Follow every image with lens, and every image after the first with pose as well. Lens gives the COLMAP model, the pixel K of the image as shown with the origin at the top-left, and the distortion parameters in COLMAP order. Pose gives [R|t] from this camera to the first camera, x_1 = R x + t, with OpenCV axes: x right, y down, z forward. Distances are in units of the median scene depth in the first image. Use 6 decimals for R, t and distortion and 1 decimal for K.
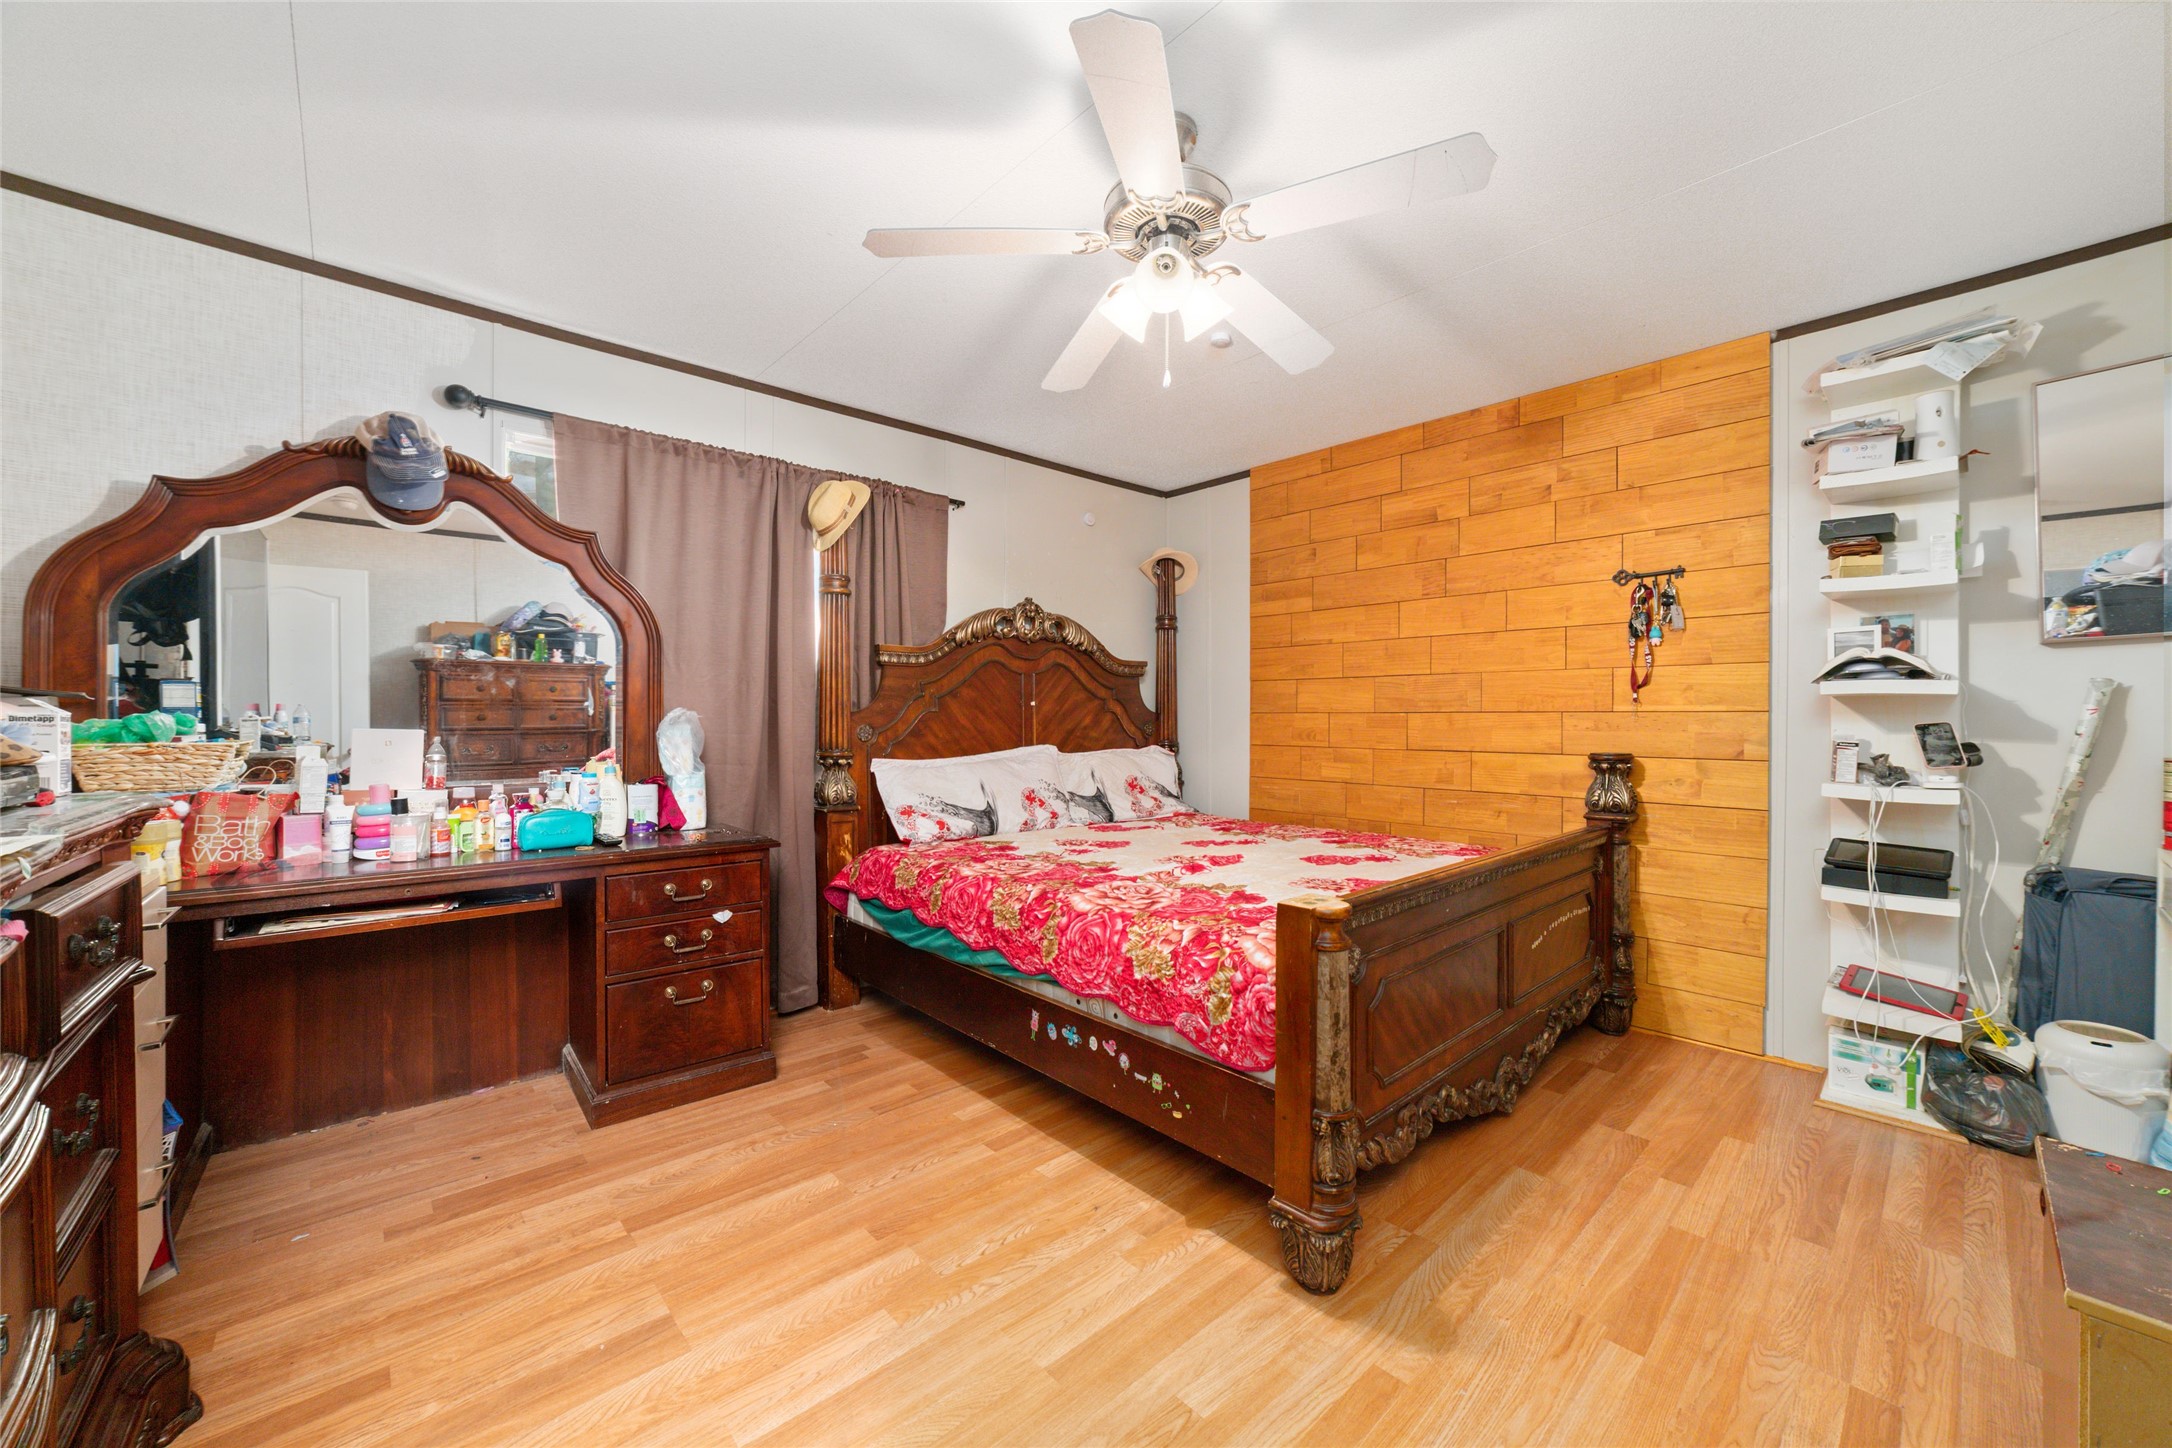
lens RADIAL K [[823.3, 0, 1093.2], [0, 823.3, 721.2], [0, 0, 1]] dist [-0.026255, 0.008898]
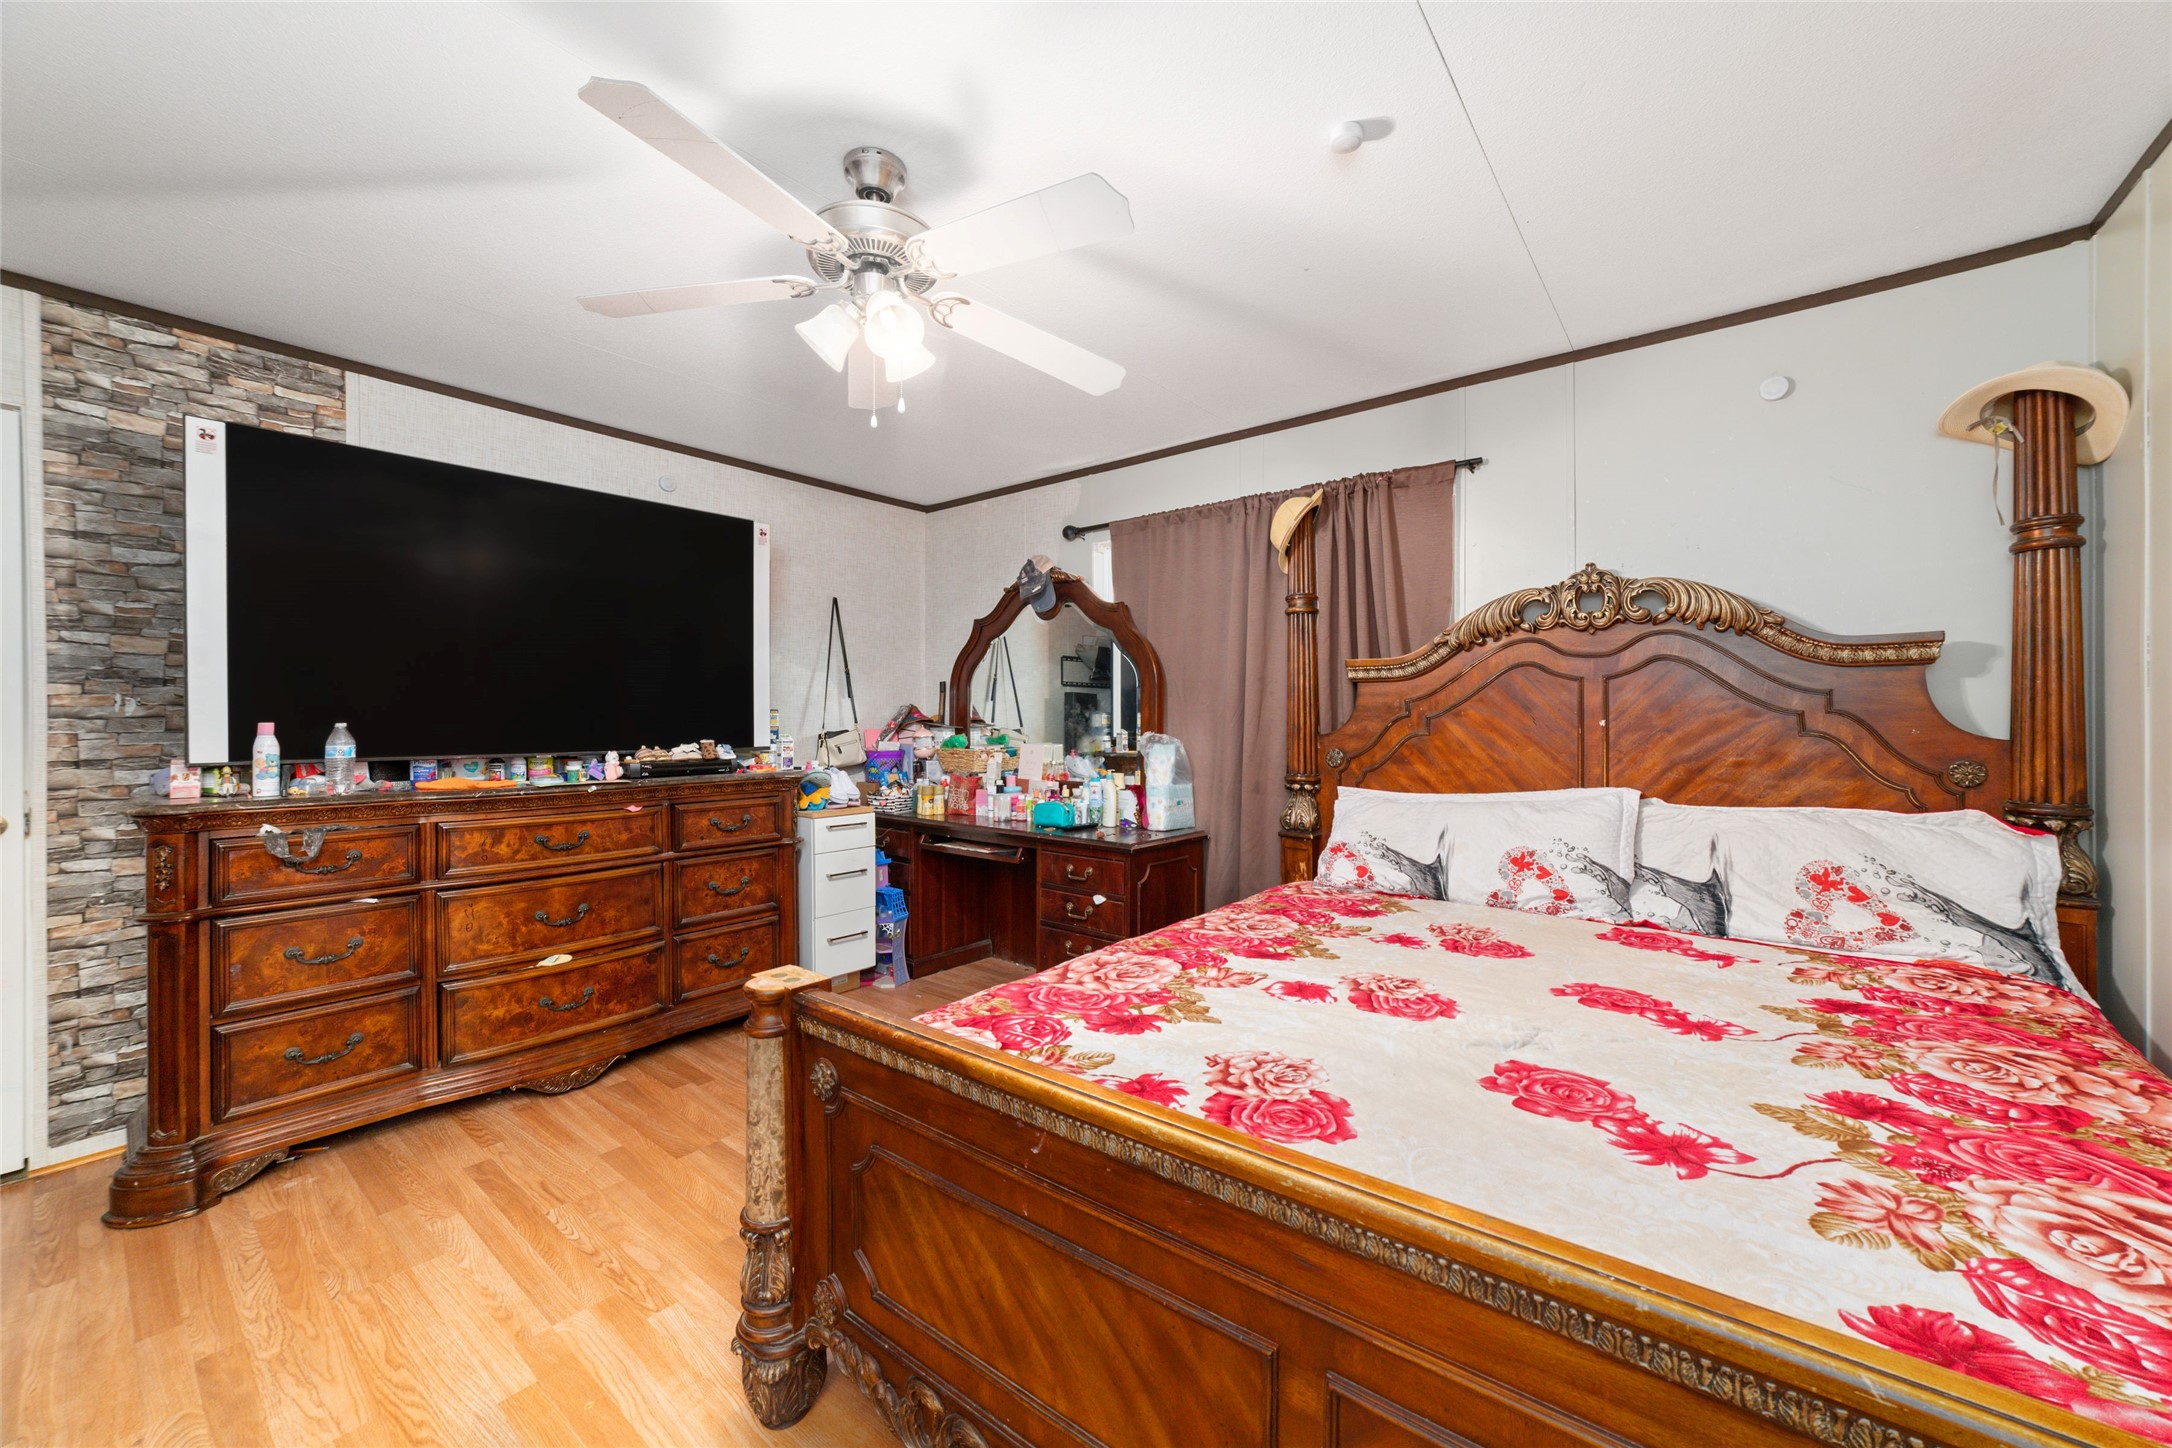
lens RADIAL K [[823.3, 0, 1093.2], [0, 823.3, 721.2], [0, 0, 1]] dist [-0.026255, 0.008898]
pose [[0.162208, 0.002932, -0.986752, 0.540542], [0.000230, 0.999995, 0.003010, -0.027149], [0.986757, -0.000715, 0.162207, 0.534685]]
